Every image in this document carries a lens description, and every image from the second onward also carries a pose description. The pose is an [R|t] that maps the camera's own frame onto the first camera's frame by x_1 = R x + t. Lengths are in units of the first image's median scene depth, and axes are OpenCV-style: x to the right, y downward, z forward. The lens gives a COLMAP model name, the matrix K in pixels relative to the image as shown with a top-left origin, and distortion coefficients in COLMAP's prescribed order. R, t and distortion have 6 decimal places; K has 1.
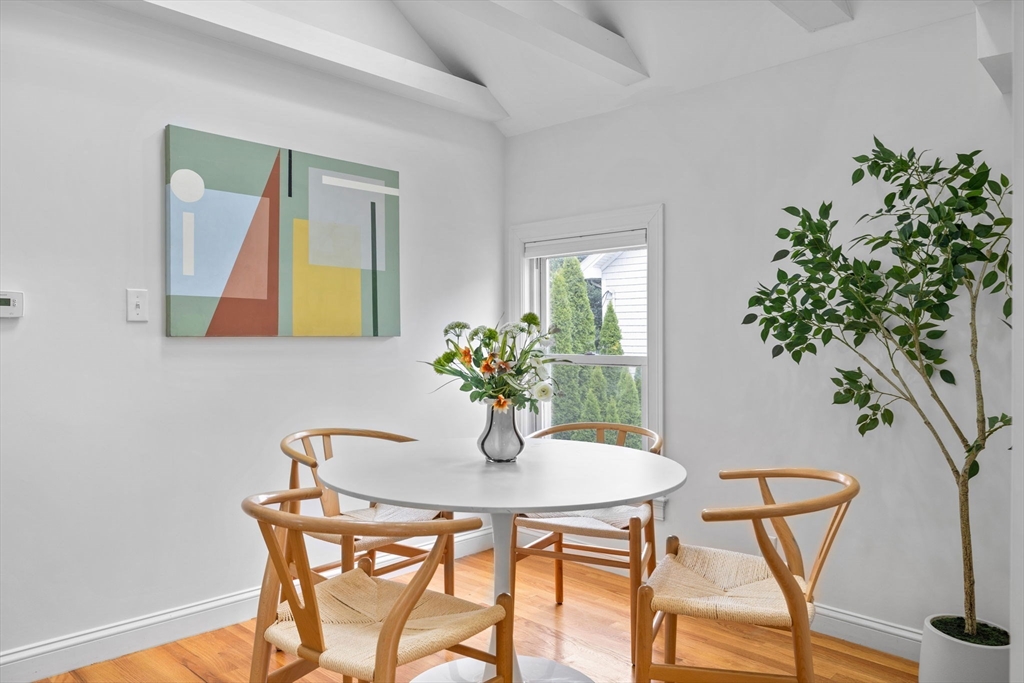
lens RADIAL K [[717.5, 0, 514.4], [0, 717.5, 345.2], [0, 0, 1]] dist [0.006362, -0.000925]
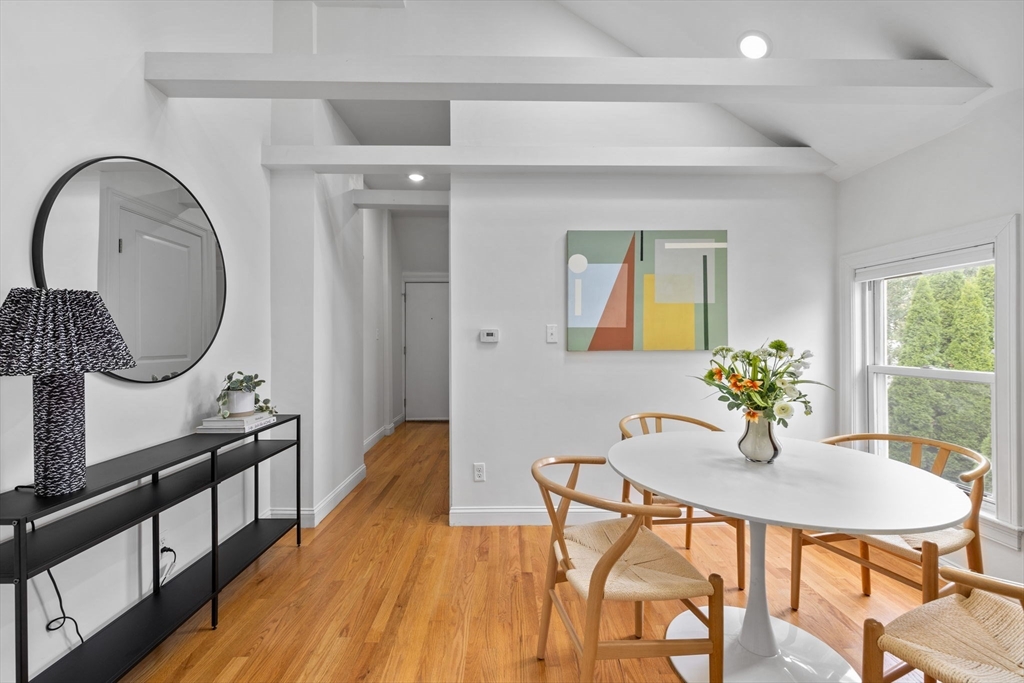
lens RADIAL K [[438.0, 0, 507.6], [0, 438.0, 339.0], [0, 0, 1]] dist [-0.000050, 0.000839]
pose [[0.700664, -0.003665, -0.713481, 0.172608], [-0.001610, 0.999976, -0.006718, -0.032431], [0.713489, 0.005856, 0.700642, 0.137687]]
